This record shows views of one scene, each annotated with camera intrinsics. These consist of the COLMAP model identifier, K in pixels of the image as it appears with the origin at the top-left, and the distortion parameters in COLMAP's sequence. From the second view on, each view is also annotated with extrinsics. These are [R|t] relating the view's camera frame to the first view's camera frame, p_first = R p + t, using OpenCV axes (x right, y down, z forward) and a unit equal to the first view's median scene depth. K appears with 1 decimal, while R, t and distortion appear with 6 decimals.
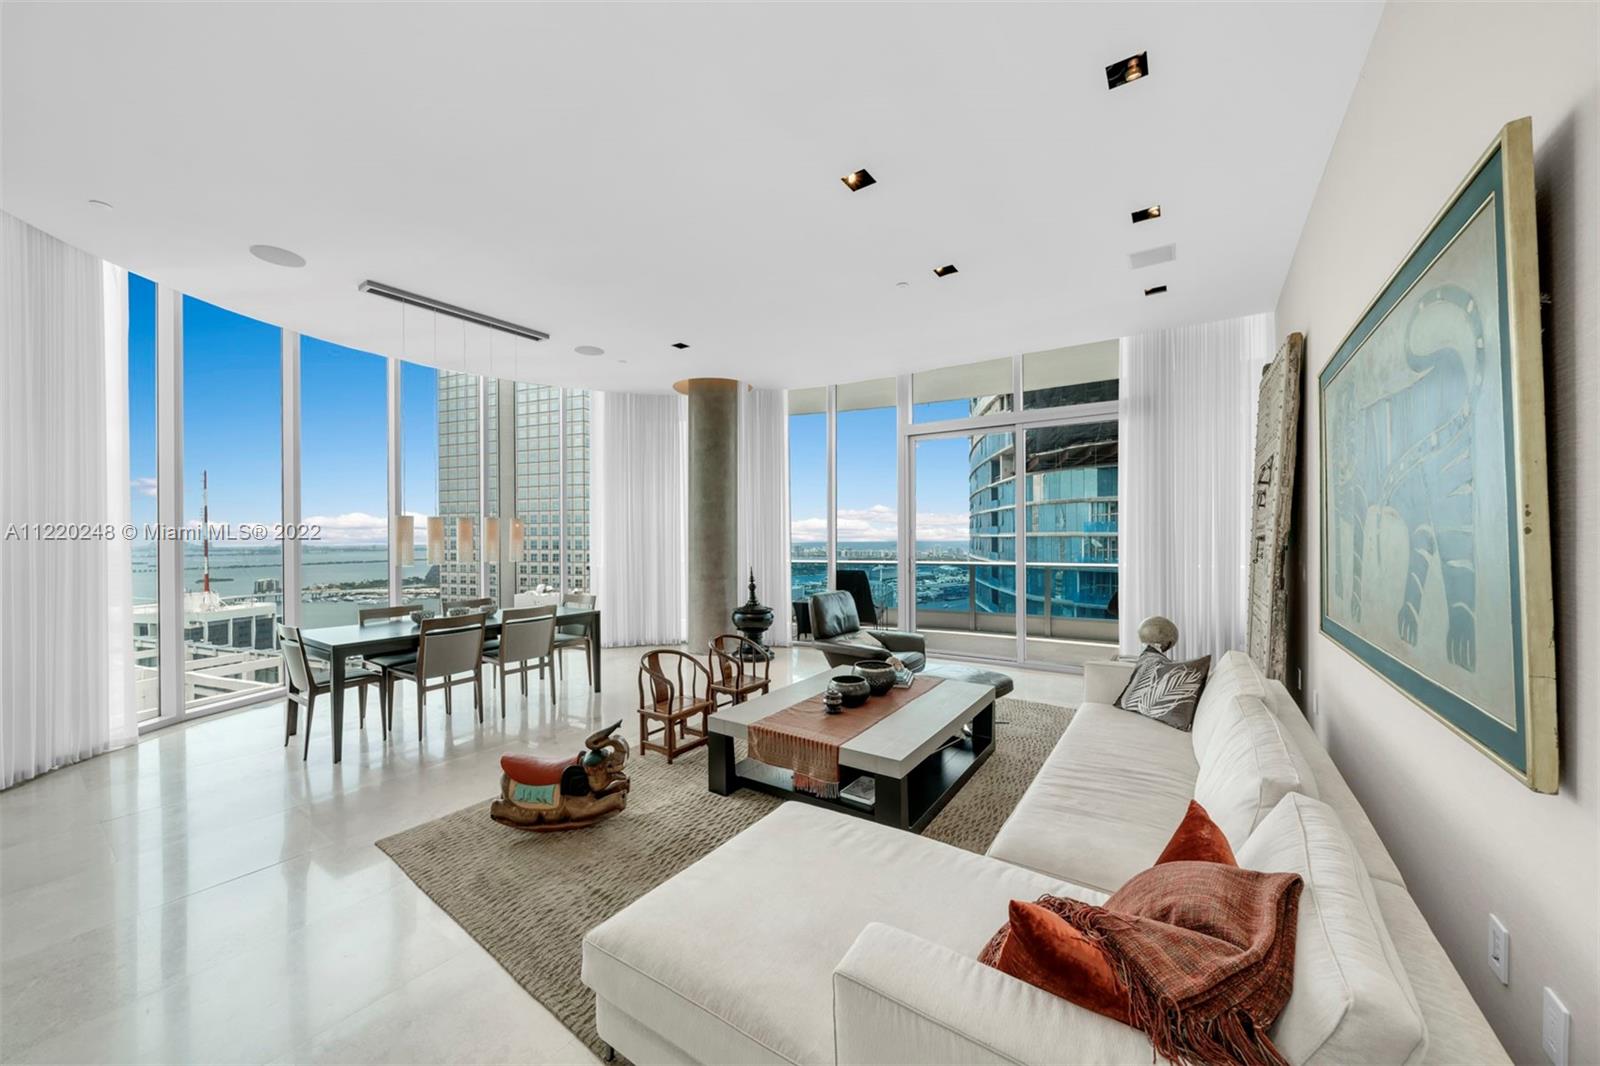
lens RADIAL K [[571.6, 0, 780.2], [0, 571.6, 536.6], [0, 0, 1]] dist [-0.005273, 0.000101]
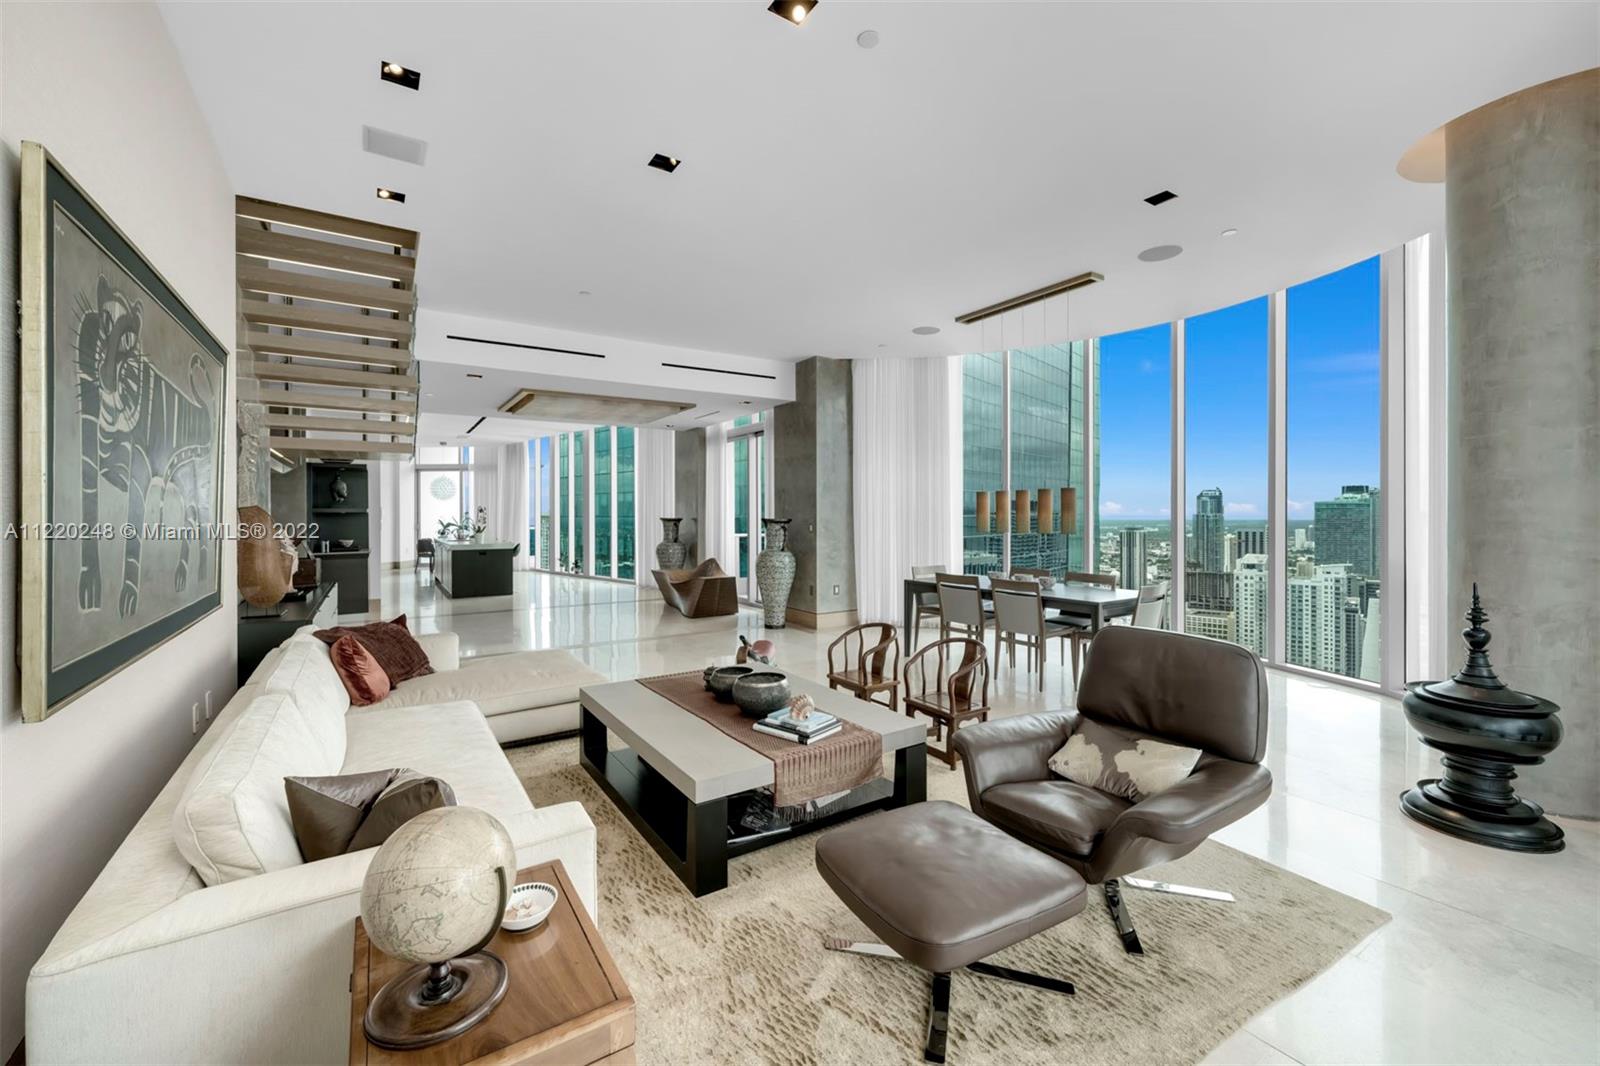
lens RADIAL K [[657.5, 0, 808.3], [0, 657.5, 518.0], [0, 0, 1]] dist [-0.004366, -0.000406]
pose [[-0.353379, 0.011692, -0.935407, 0.480070], [0.005049, 0.999931, 0.010592, 0.001762], [0.935466, -0.000980, -0.353414, 0.683823]]
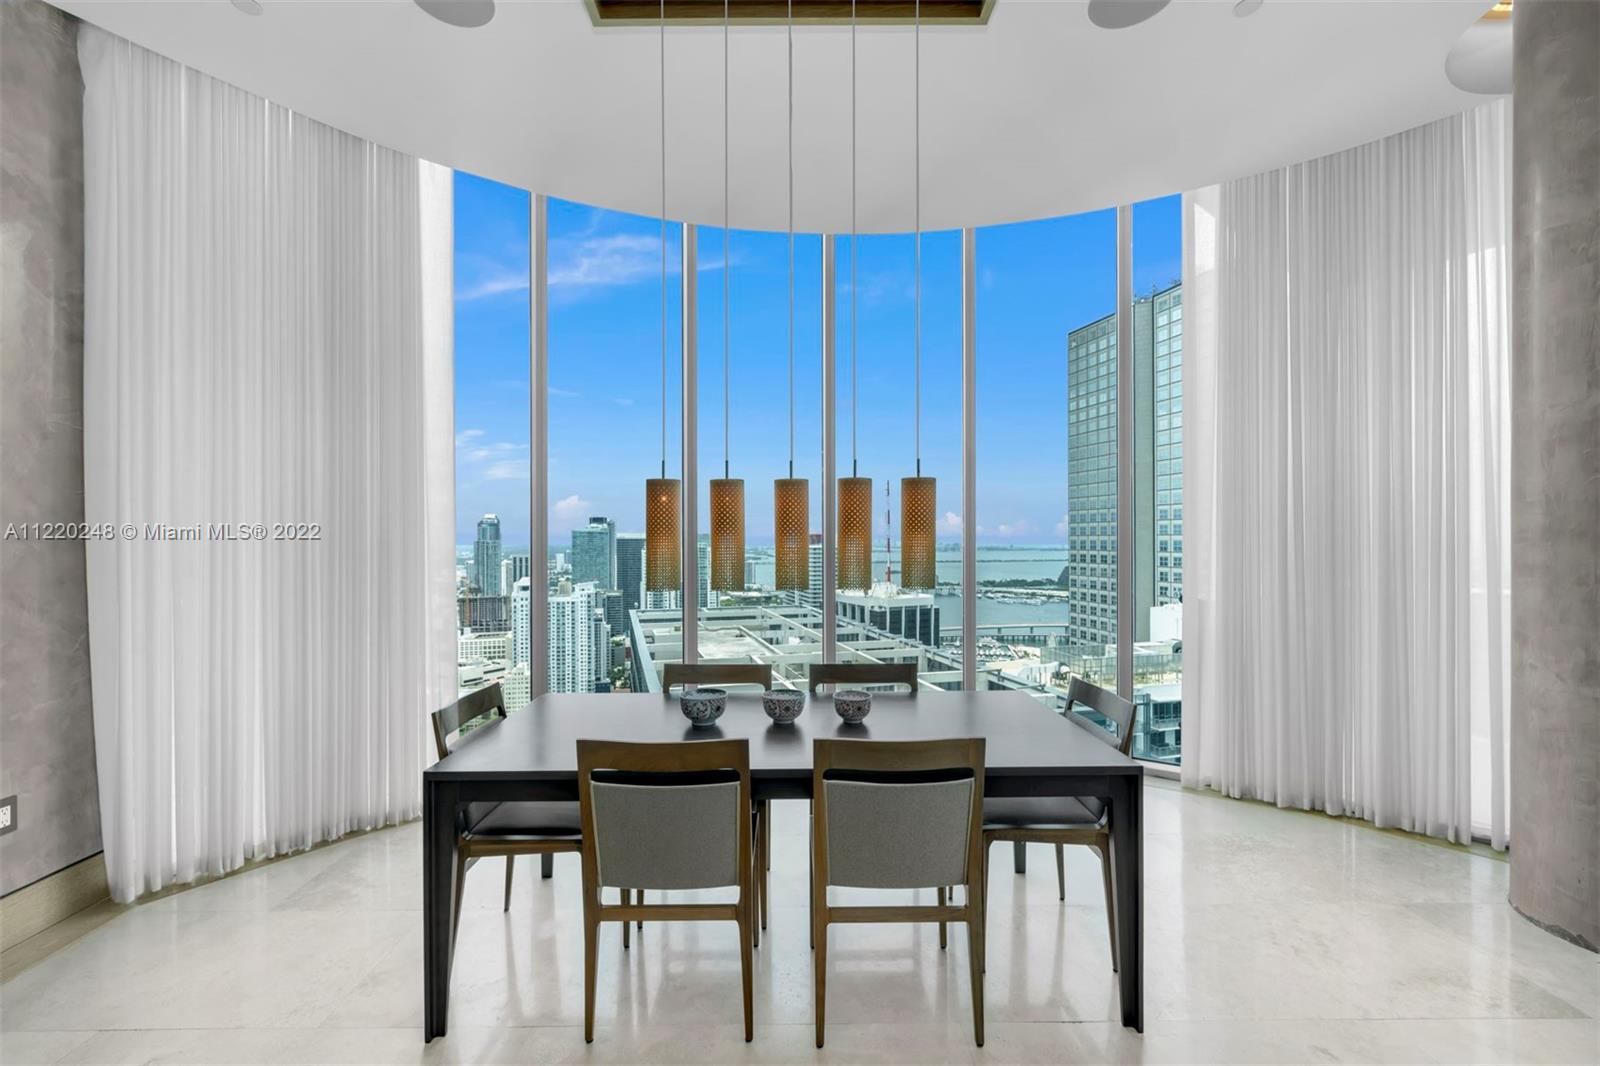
lens RADIAL K [[657.5, 0, 806.3], [0, 657.5, 539.4], [0, 0, 1]] dist [-0.004366, -0.000406]
pose [[0.599954, 0.004024, -0.800024, -0.102597], [-0.000140, 0.999988, 0.004925, 0.004890], [0.800035, -0.002843, 0.599947, 0.462975]]
